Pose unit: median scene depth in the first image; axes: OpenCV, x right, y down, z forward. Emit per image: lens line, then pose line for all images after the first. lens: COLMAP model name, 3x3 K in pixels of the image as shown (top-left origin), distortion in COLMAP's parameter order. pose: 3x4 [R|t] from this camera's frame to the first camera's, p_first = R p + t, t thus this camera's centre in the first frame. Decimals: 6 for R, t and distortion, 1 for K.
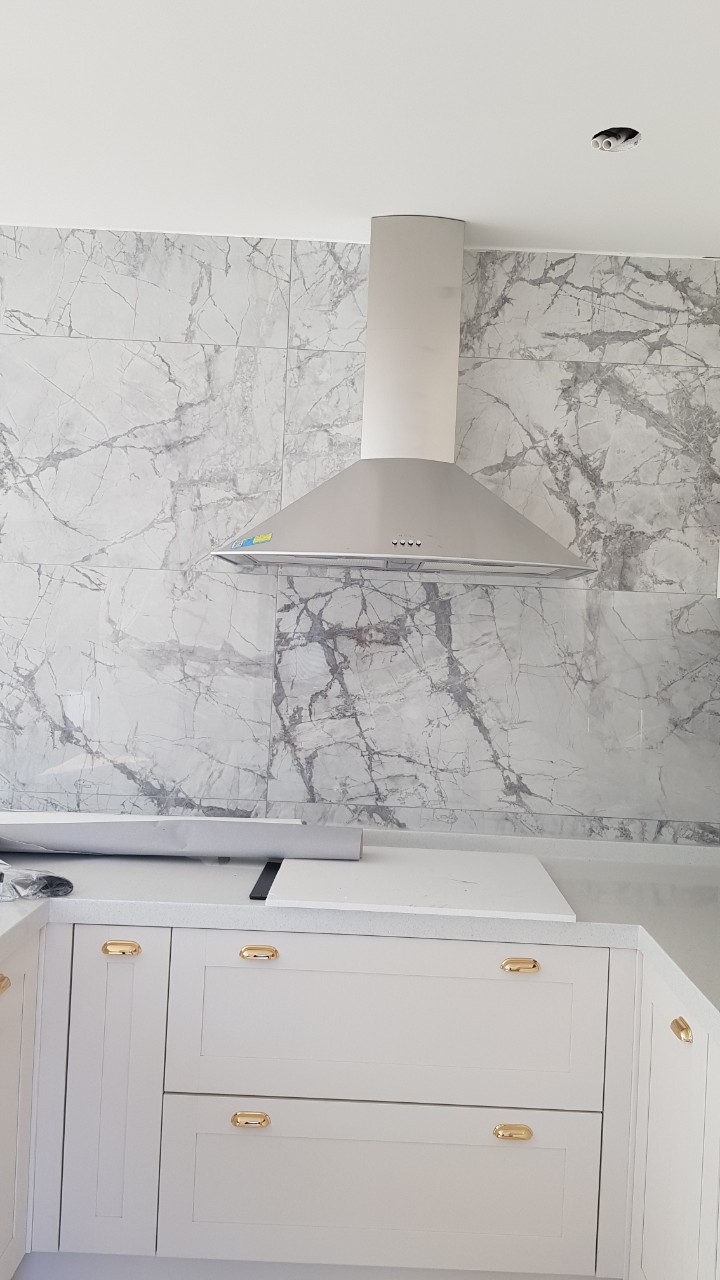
lens RADIAL K [[994.7, 0, 386.1], [0, 994.7, 628.8], [0, 0, 1]] dist [0.066227, -0.039733]
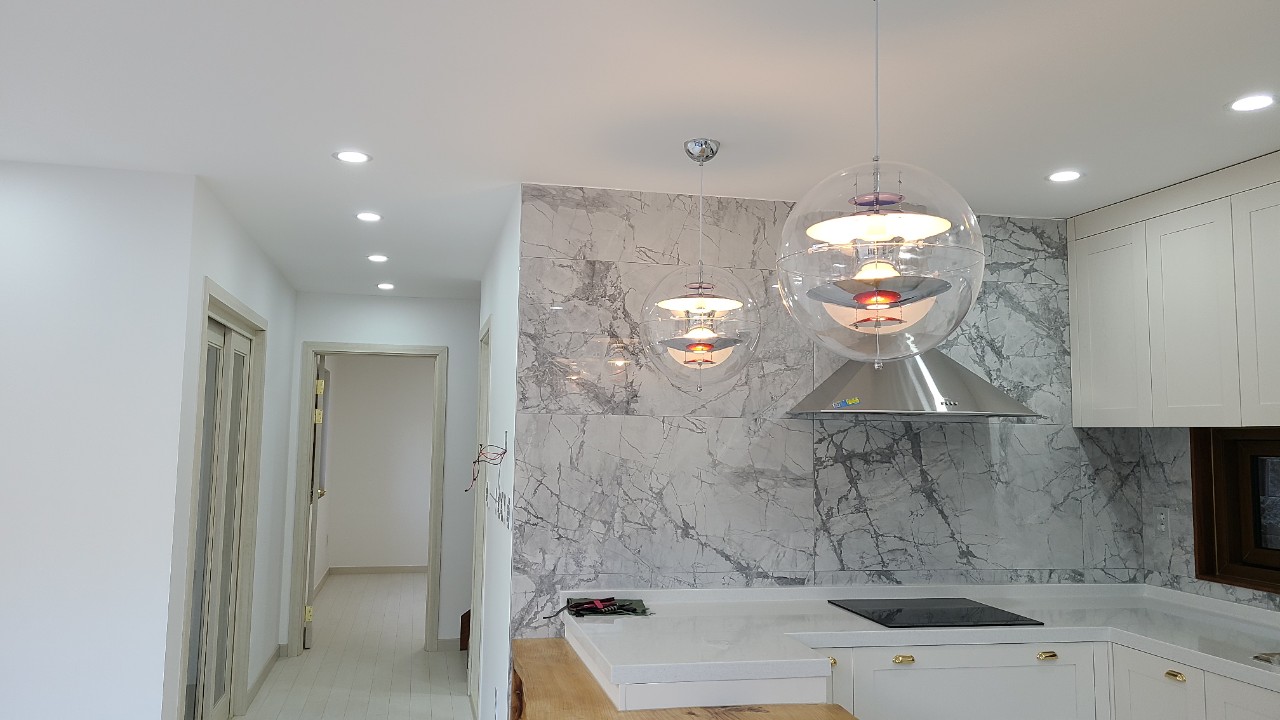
lens RADIAL K [[962.3, 0, 633.0], [0, 962.3, 350.6], [0, 0, 1]] dist [0.047166, -0.033319]
pose [[0.978088, -0.011838, 0.207853, -0.682204], [0.027399, 0.997018, -0.072145, -0.059896], [-0.206380, 0.076259, 0.975496, -0.383327]]
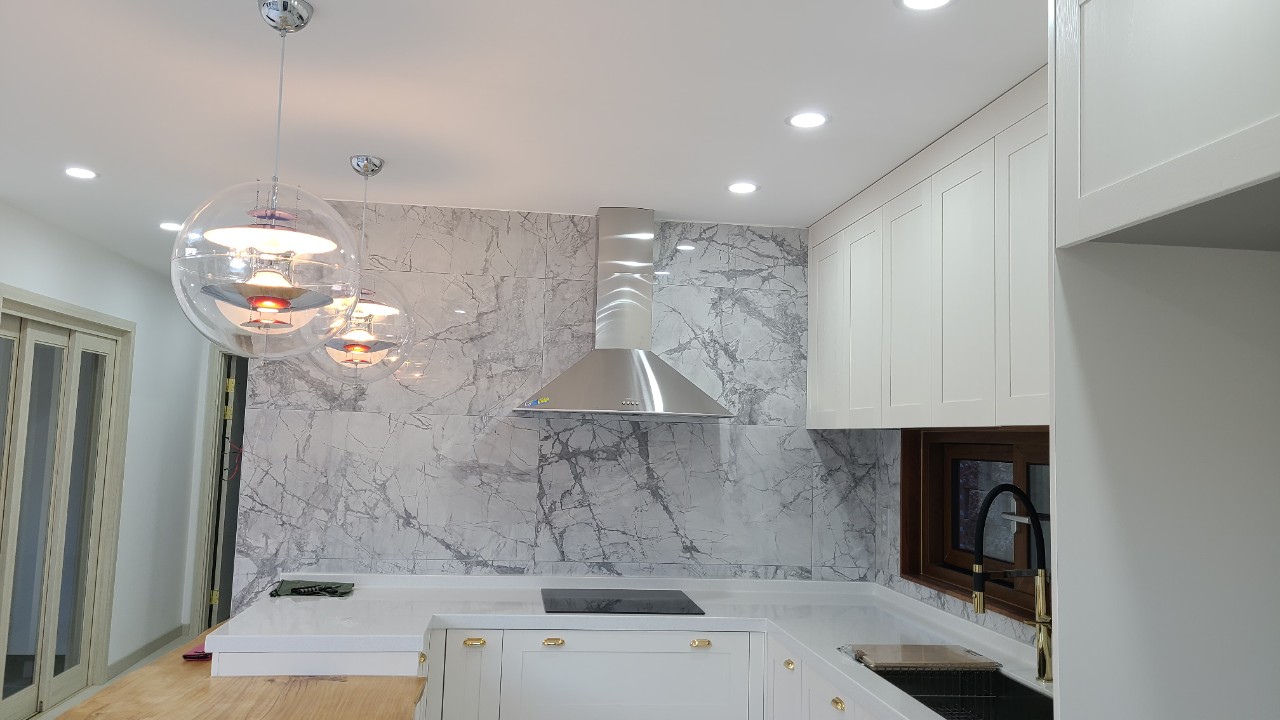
lens RADIAL K [[962.3, 0, 626.7], [0, 962.3, 355.6], [0, 0, 1]] dist [0.047166, -0.033319]
pose [[0.993221, -0.004510, 0.116156, -0.150372], [0.013154, 0.997189, -0.073762, -0.037794], [-0.115497, 0.074790, 0.990488, -0.558082]]
